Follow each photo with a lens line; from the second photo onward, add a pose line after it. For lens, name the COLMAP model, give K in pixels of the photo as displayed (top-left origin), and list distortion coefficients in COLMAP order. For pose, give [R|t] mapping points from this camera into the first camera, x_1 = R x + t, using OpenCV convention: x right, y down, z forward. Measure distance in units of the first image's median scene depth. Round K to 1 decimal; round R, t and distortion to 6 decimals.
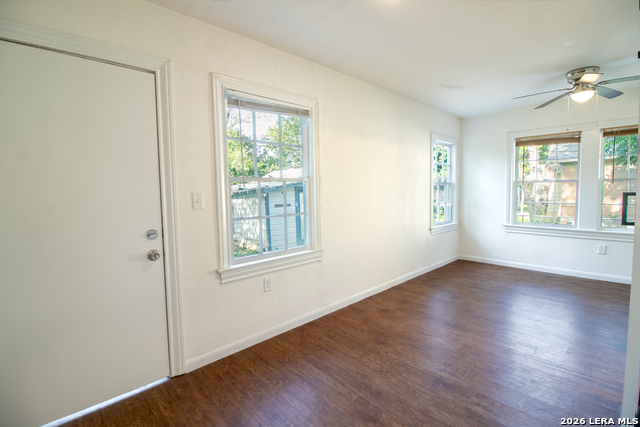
lens RADIAL K [[296.9, 0, 318.5], [0, 296.9, 211.8], [0, 0, 1]] dist [-0.004654, -0.008952]
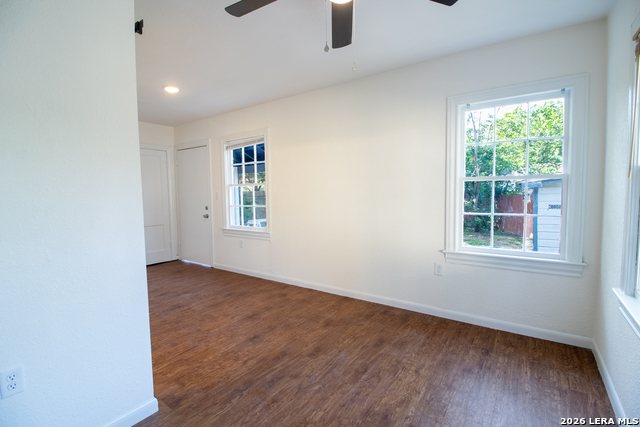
lens RADIAL K [[296.9, 0, 321.4], [0, 296.9, 216.5], [0, 0, 1]] dist [-0.004654, -0.008952]
pose [[0.209201, 0.098797, -0.972869, 1.485241], [-0.056618, 0.994438, 0.088813, -0.094025], [0.976232, 0.036502, 0.213631, 0.968214]]
